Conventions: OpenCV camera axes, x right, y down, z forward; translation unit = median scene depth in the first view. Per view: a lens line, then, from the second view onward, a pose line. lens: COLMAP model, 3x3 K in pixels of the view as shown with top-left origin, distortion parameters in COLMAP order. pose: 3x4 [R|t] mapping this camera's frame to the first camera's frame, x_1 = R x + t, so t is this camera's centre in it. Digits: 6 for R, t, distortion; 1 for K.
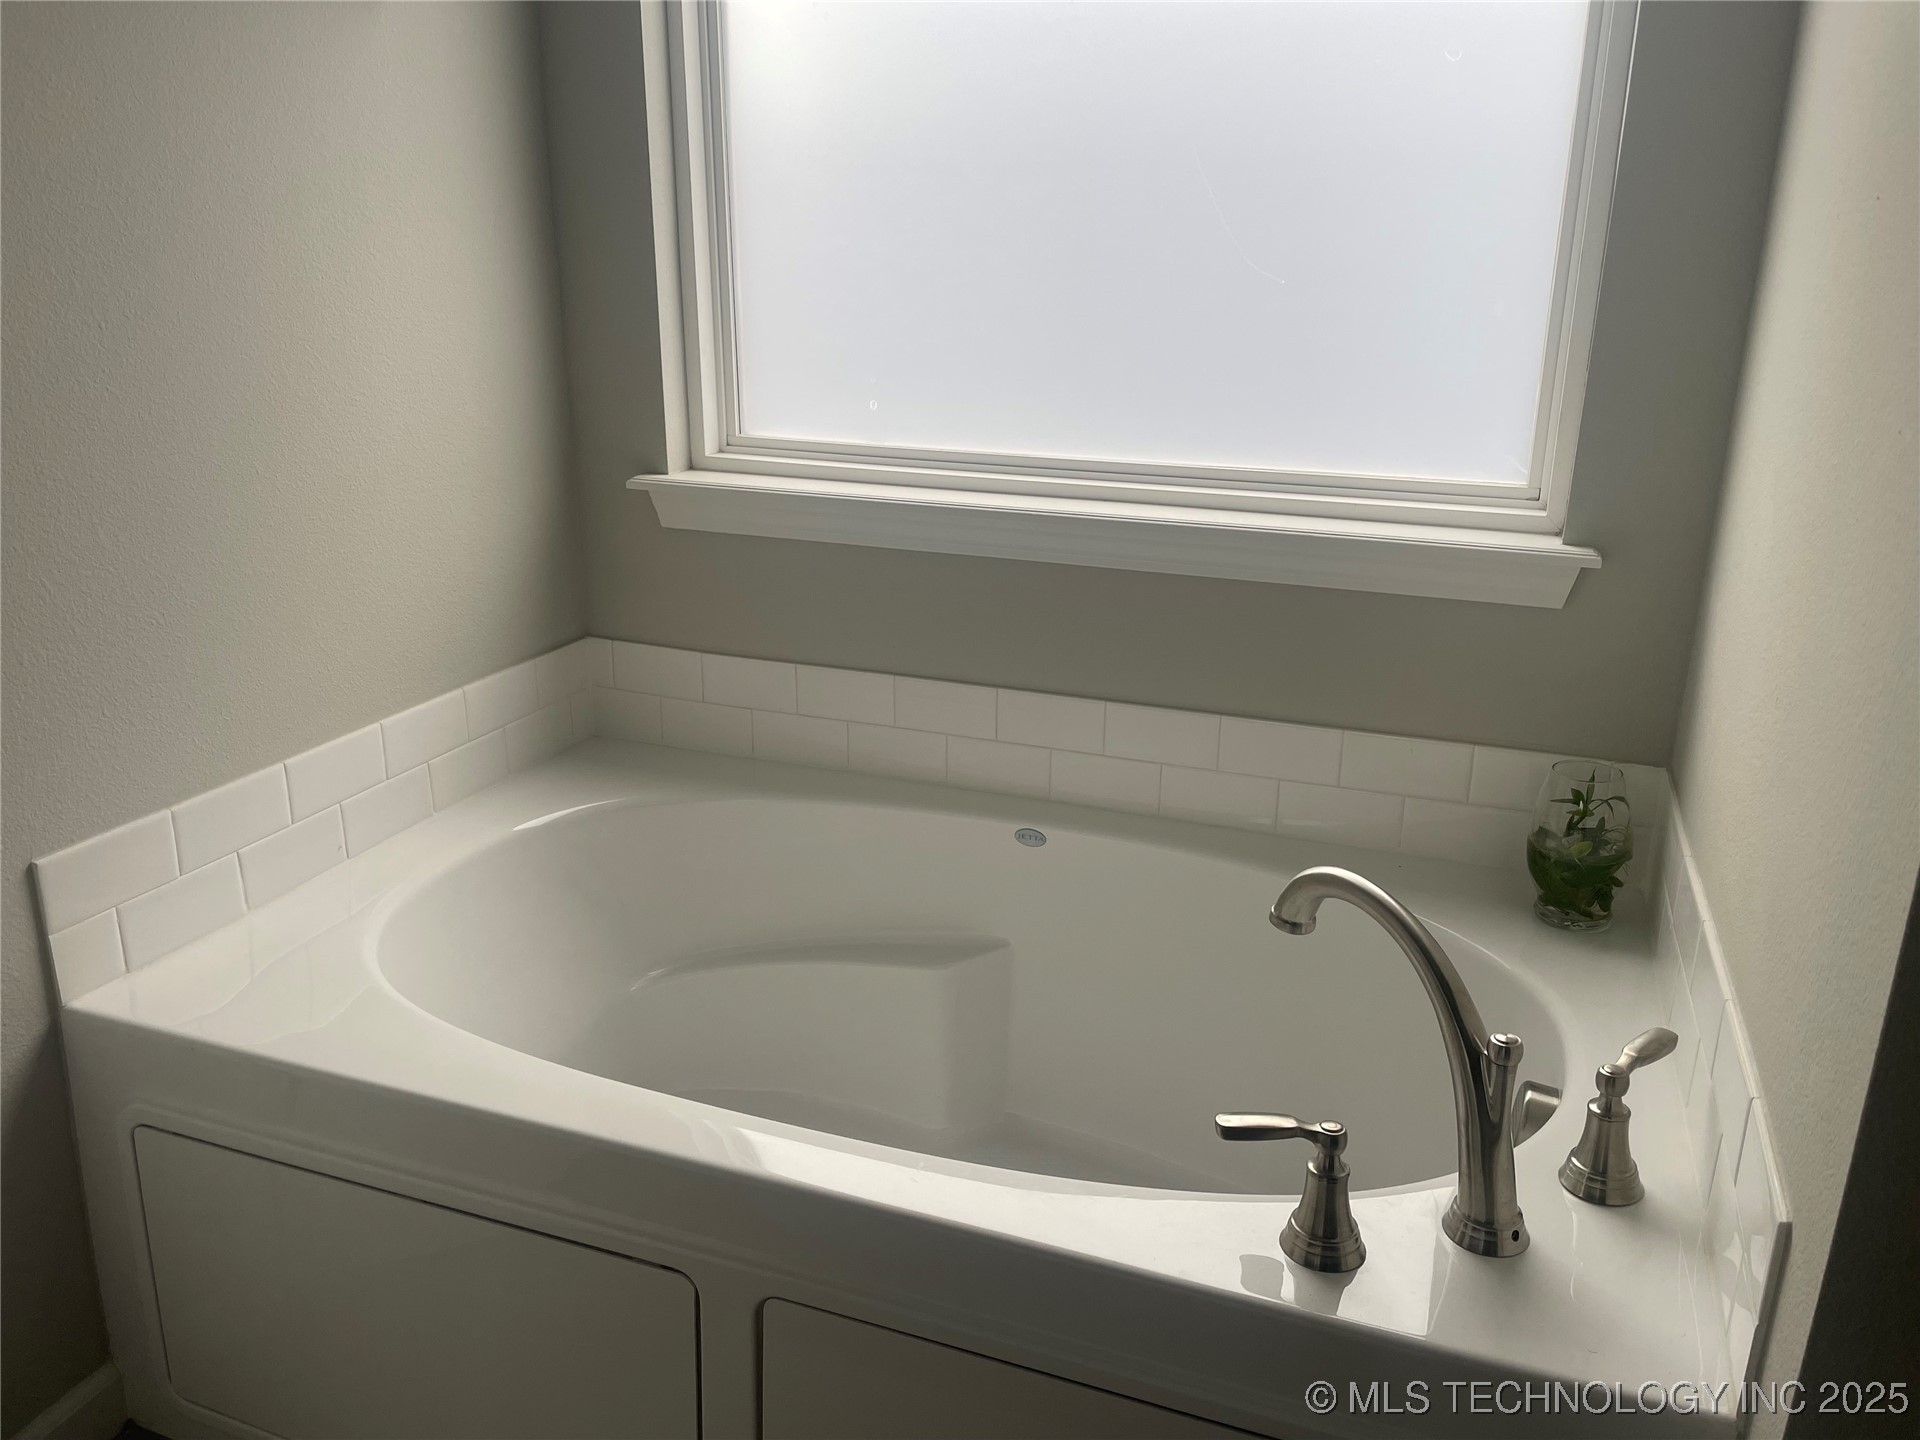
lens RADIAL K [[1459.6, 0, 953.5], [0, 1459.6, 732.6], [0, 0, 1]] dist [0.098786, -0.140963]
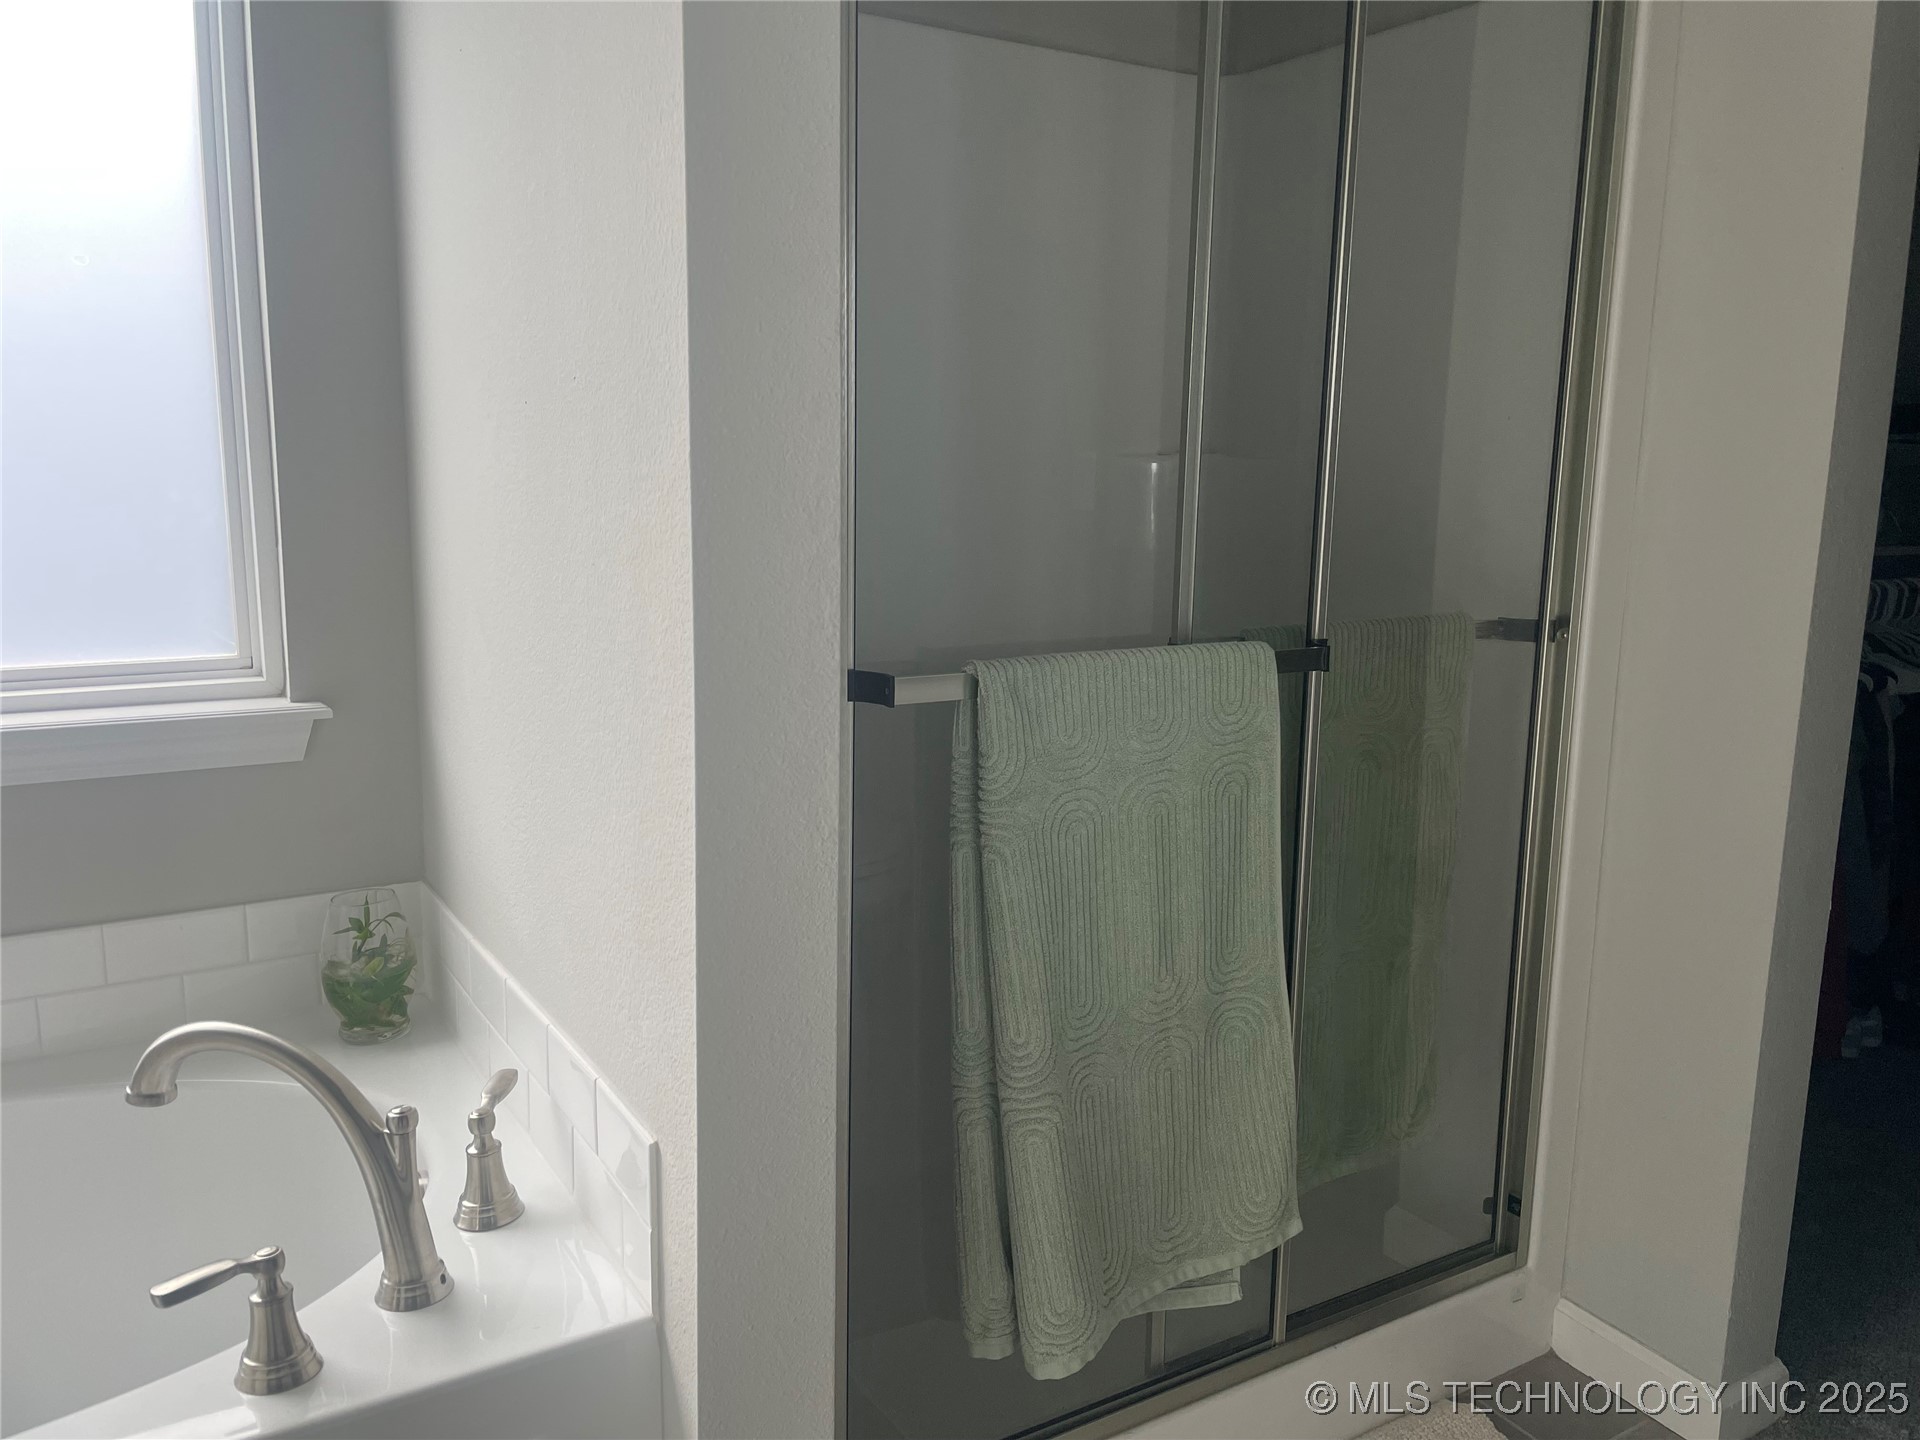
lens RADIAL K [[1459.6, 0, 953.5], [0, 1459.6, 732.6], [0, 0, 1]] dist [0.098786, -0.140963]
pose [[0.631328, -0.148488, 0.761168, -0.154254], [0.241245, 0.970404, -0.010788, 0.032782], [-0.737039, 0.190439, 0.648465, -0.094622]]
